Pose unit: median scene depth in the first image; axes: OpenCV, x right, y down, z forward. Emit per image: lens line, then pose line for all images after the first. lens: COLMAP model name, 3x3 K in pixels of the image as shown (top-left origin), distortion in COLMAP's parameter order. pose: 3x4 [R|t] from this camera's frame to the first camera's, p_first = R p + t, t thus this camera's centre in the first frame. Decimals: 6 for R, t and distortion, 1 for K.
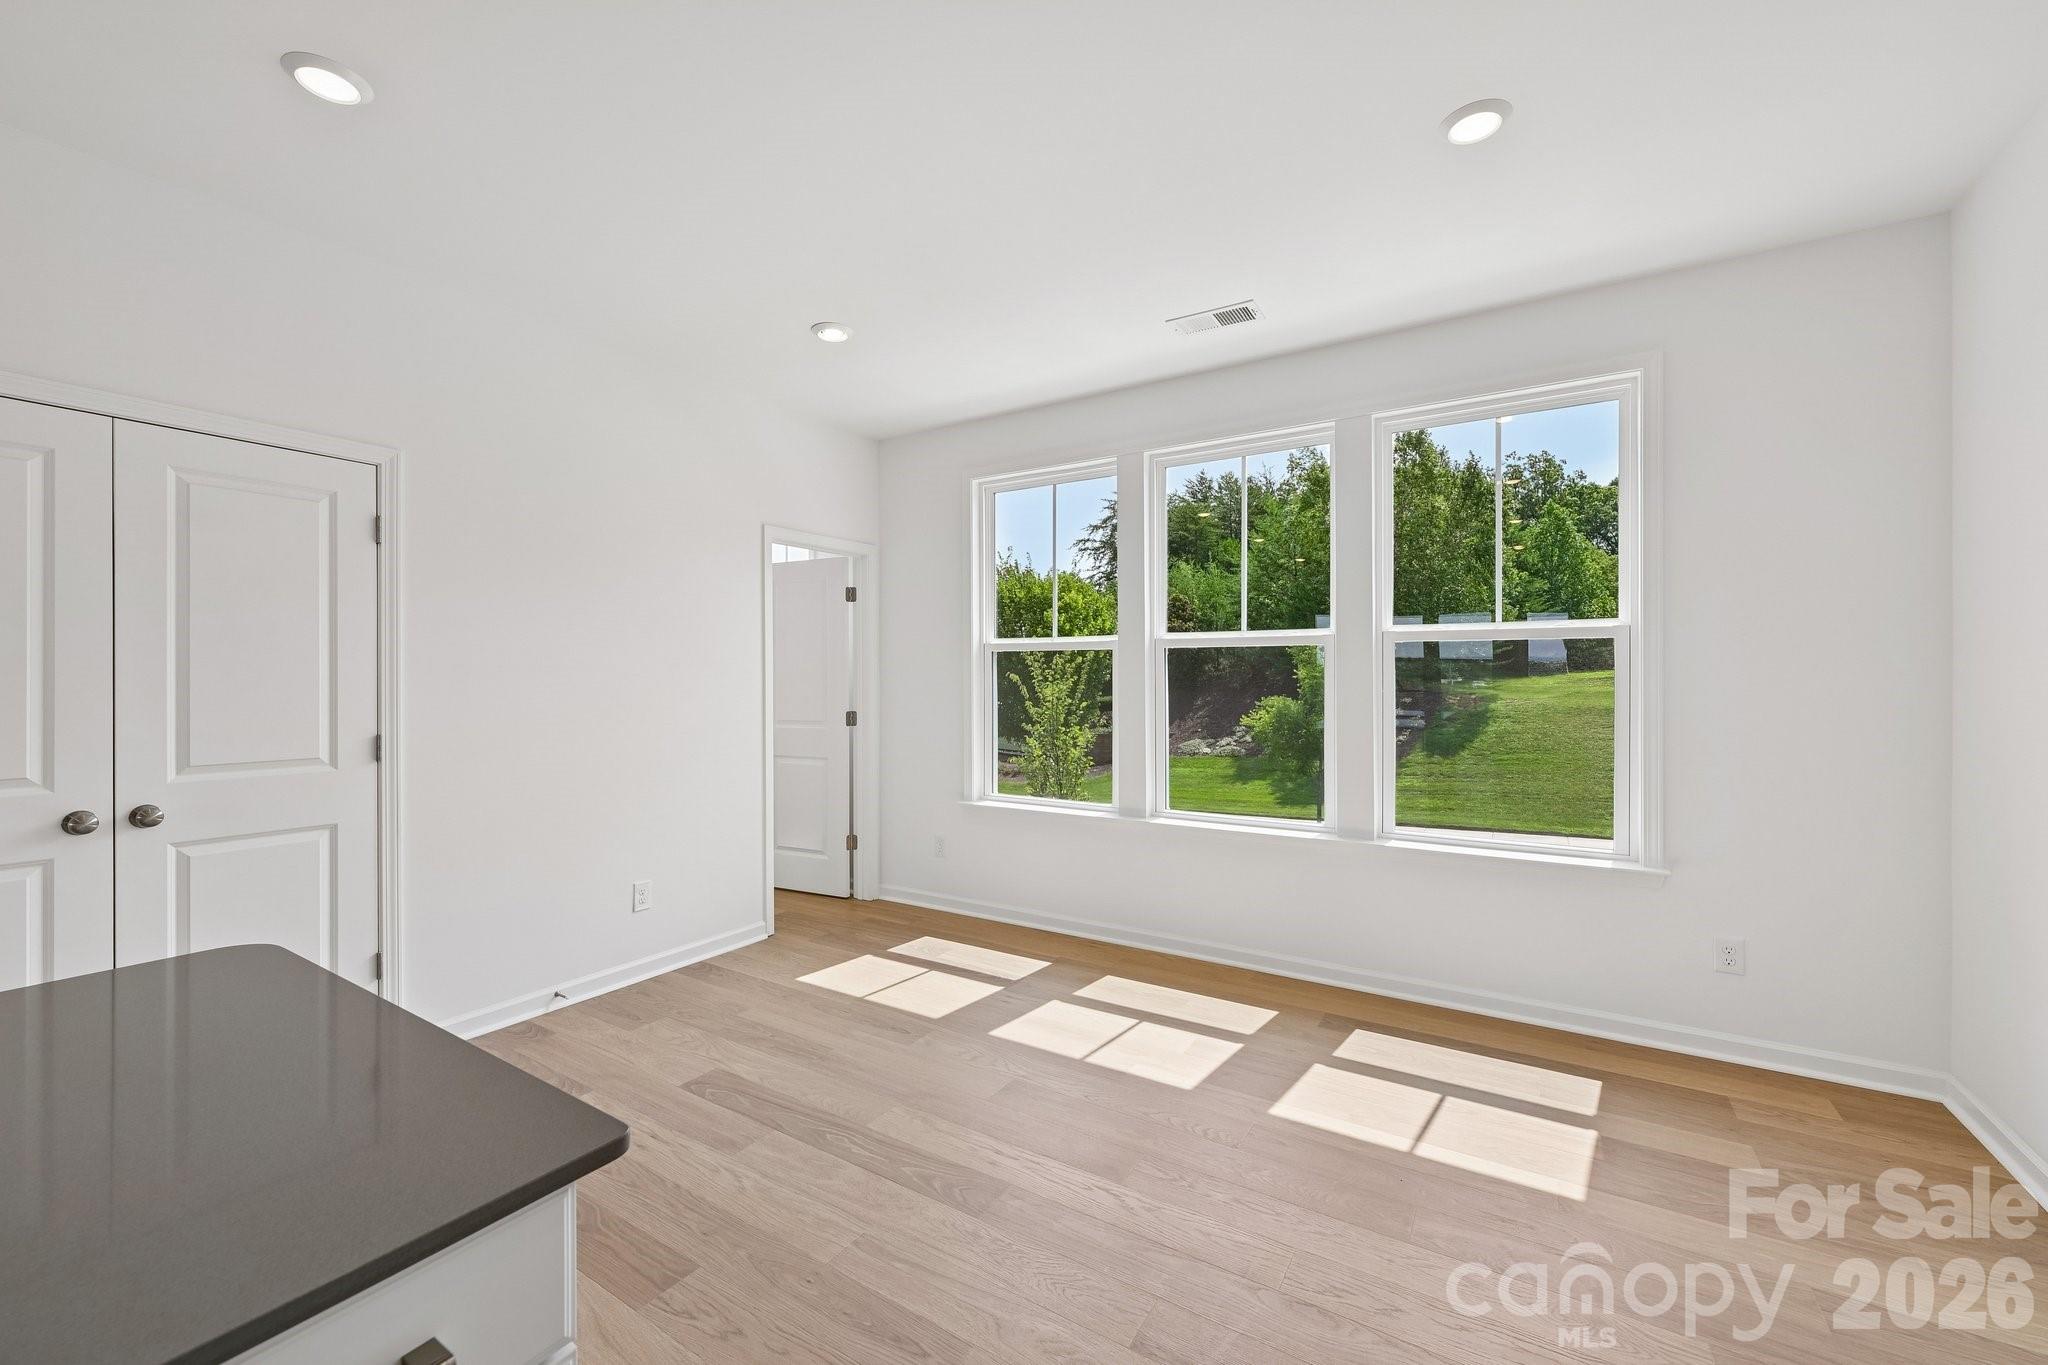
lens RADIAL K [[813.0, 0, 1016.5], [0, 813.0, 678.6], [0, 0, 1]] dist [-0.000212, 0.000229]
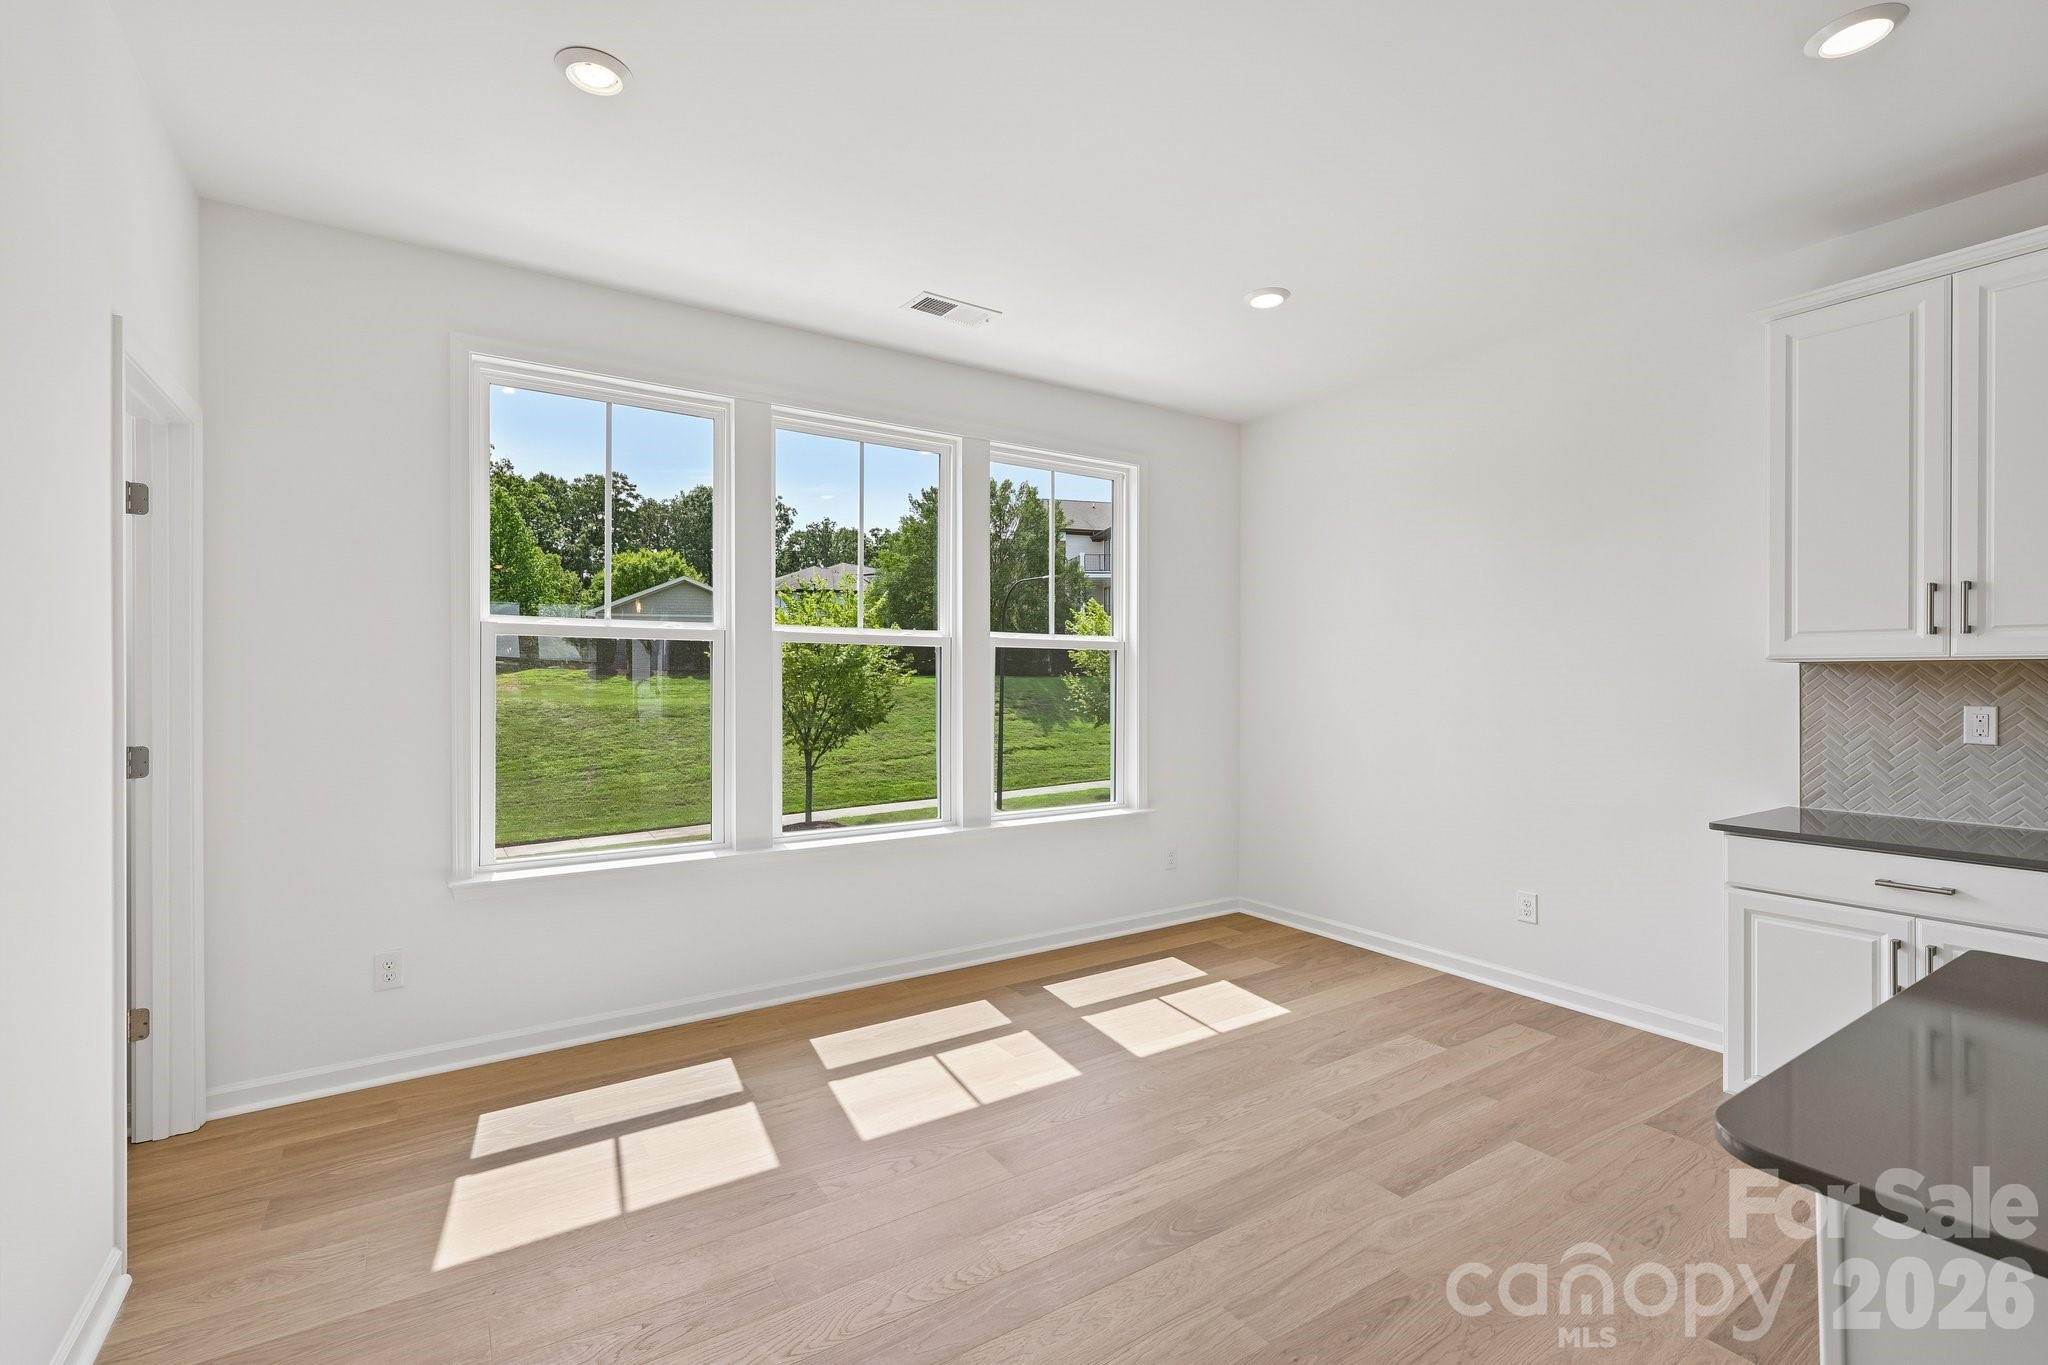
lens RADIAL K [[904.1, 0, 1013.4], [0, 904.1, 677.1], [0, 0, 1]] dist [-0.002026, -0.000181]
pose [[0.409041, 0.002339, 0.912513, -0.674373], [-0.002259, 0.999996, -0.001551, -0.000679], [-0.912513, -0.001427, 0.409045, 0.464612]]
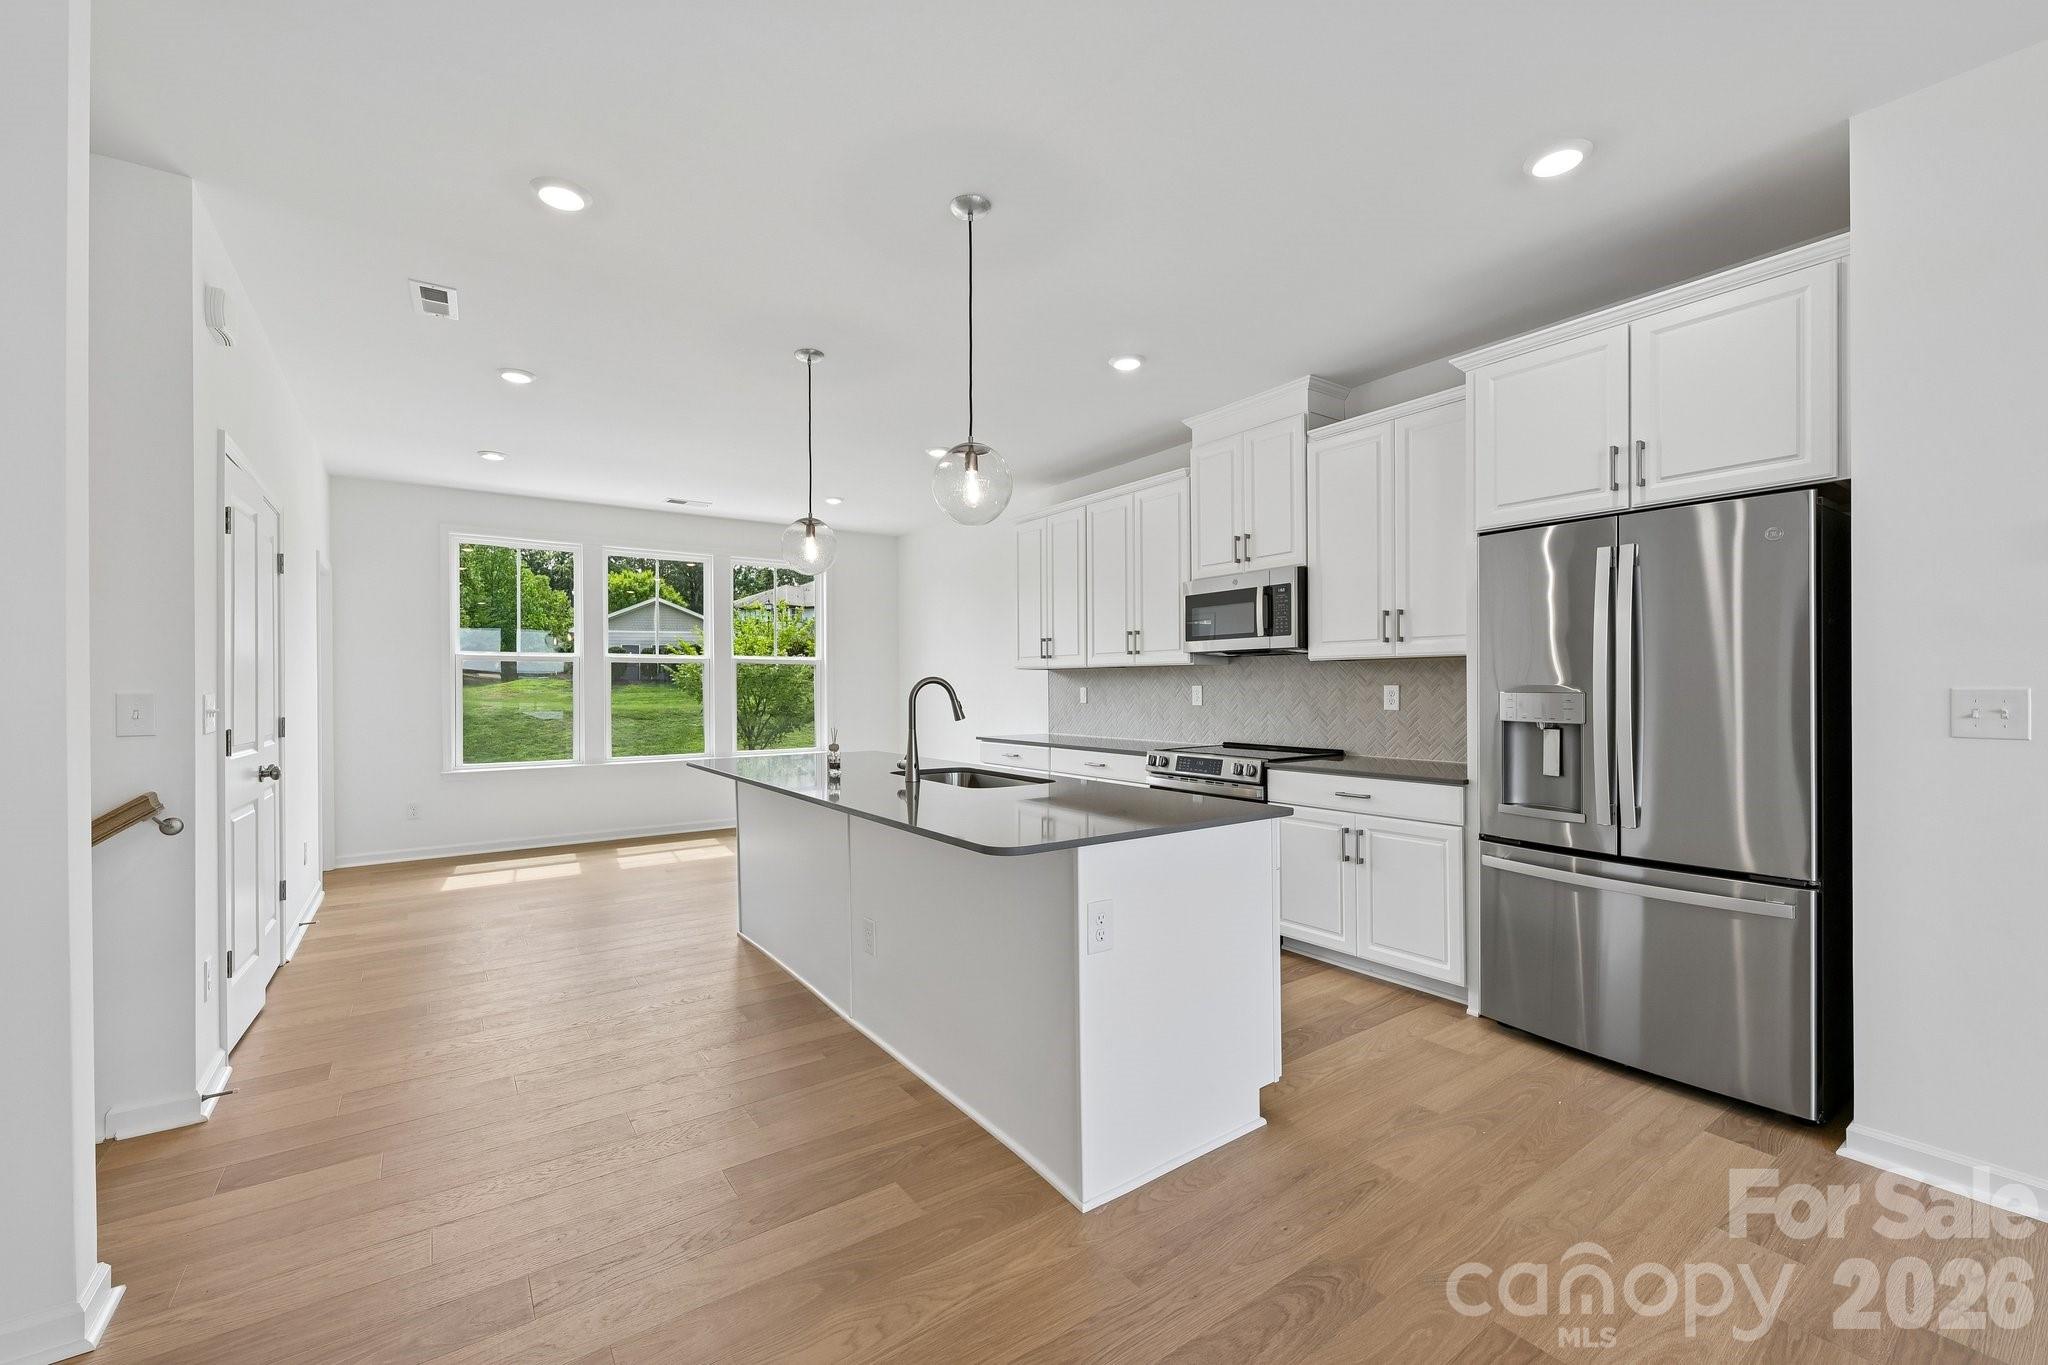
lens RADIAL K [[841.5, 0, 1017.3], [0, 841.5, 686.4], [0, 0, 1]] dist [-0.001442, -0.000348]
pose [[0.374211, -0.002163, 0.927341, -1.320402], [0.004475, 0.999990, 0.000527, 0.017608], [-0.927333, 0.003953, 0.374217, -0.521391]]
